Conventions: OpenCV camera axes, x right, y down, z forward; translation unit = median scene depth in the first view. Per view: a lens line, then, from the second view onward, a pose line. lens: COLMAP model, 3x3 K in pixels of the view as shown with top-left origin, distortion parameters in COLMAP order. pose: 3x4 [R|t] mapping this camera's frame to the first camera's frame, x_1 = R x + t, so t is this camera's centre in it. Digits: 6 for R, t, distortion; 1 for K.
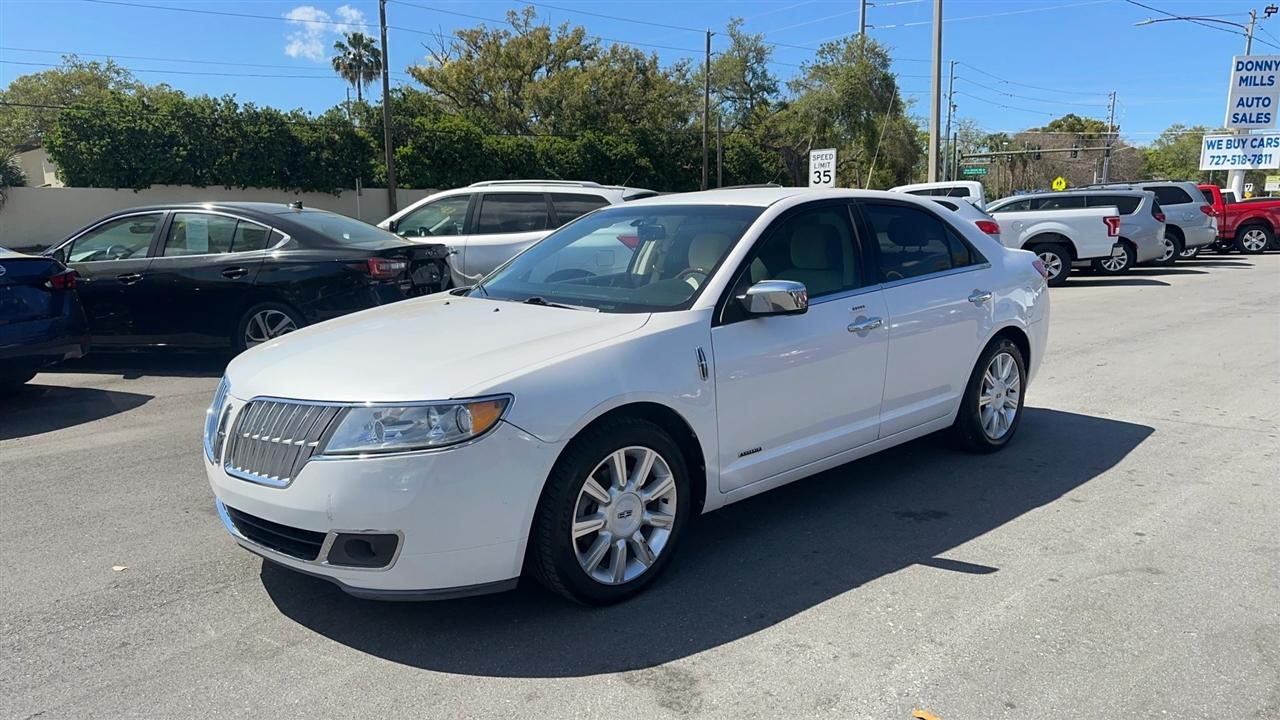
lens RADIAL K [[864.1, 0, 647.6], [0, 864.1, 372.0], [0, 0, 1]] dist [0.034574, -0.043639]
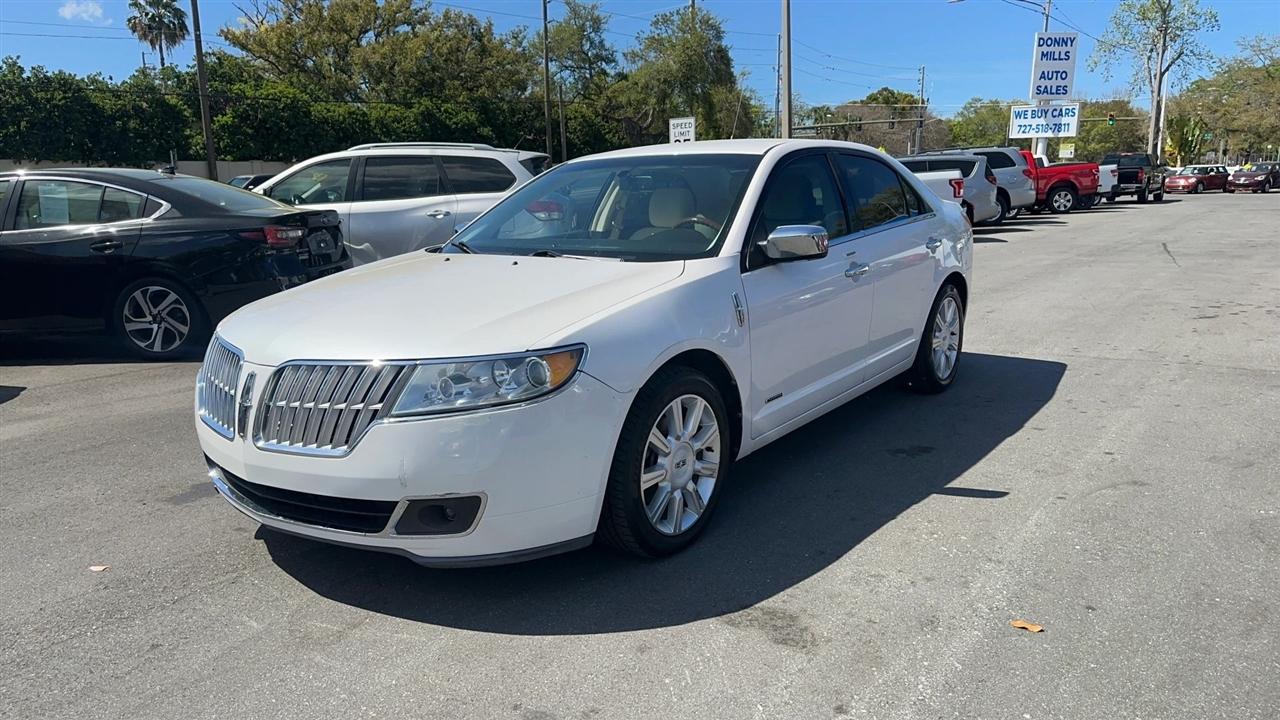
lens RADIAL K [[864.1, 0, 649.0], [0, 864.1, 366.5], [0, 0, 1]] dist [0.034574, -0.043639]
pose [[0.982447, -0.049938, 0.179735, -0.107270], [0.045531, 0.998554, 0.028568, 0.011041], [-0.180902, -0.019883, 0.983300, 0.018013]]
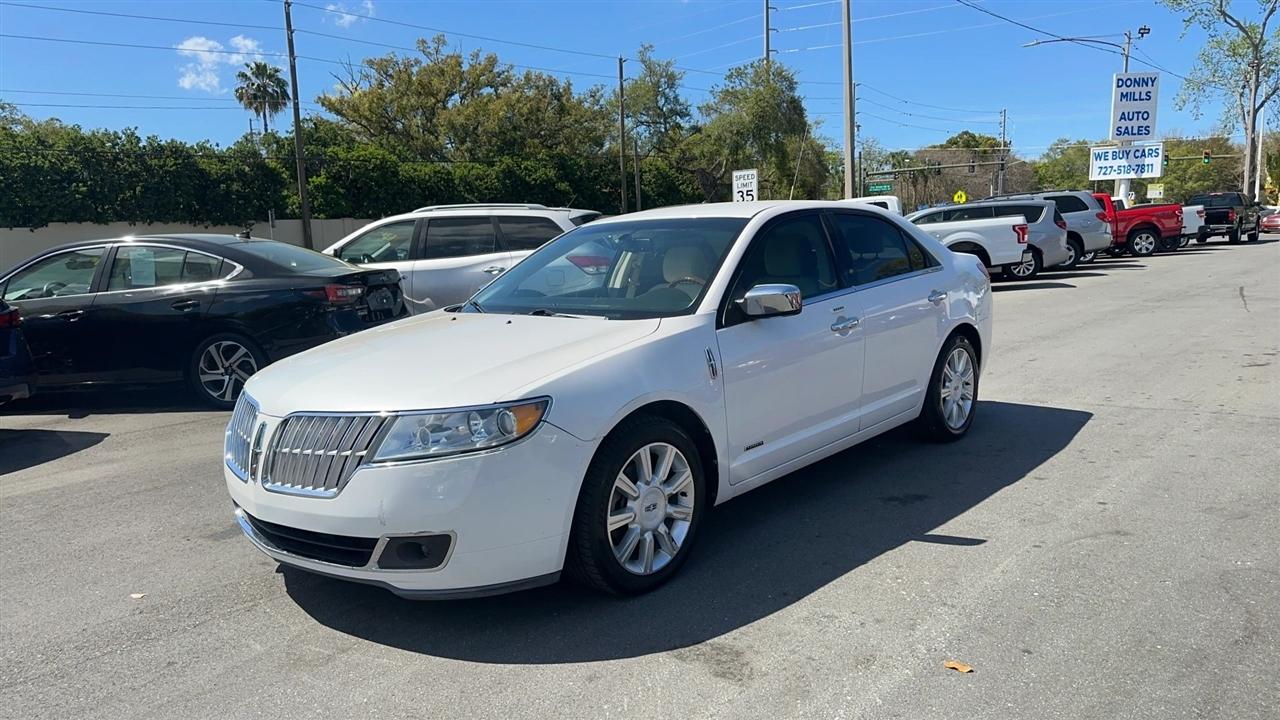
lens RADIAL K [[864.1, 0, 648.4], [0, 864.1, 367.4], [0, 0, 1]] dist [0.034574, -0.043639]
pose [[0.994868, -0.044307, 0.090959, -0.054258], [0.047115, 0.998470, -0.028962, 0.010885], [-0.089537, 0.033099, 0.995433, -0.027391]]
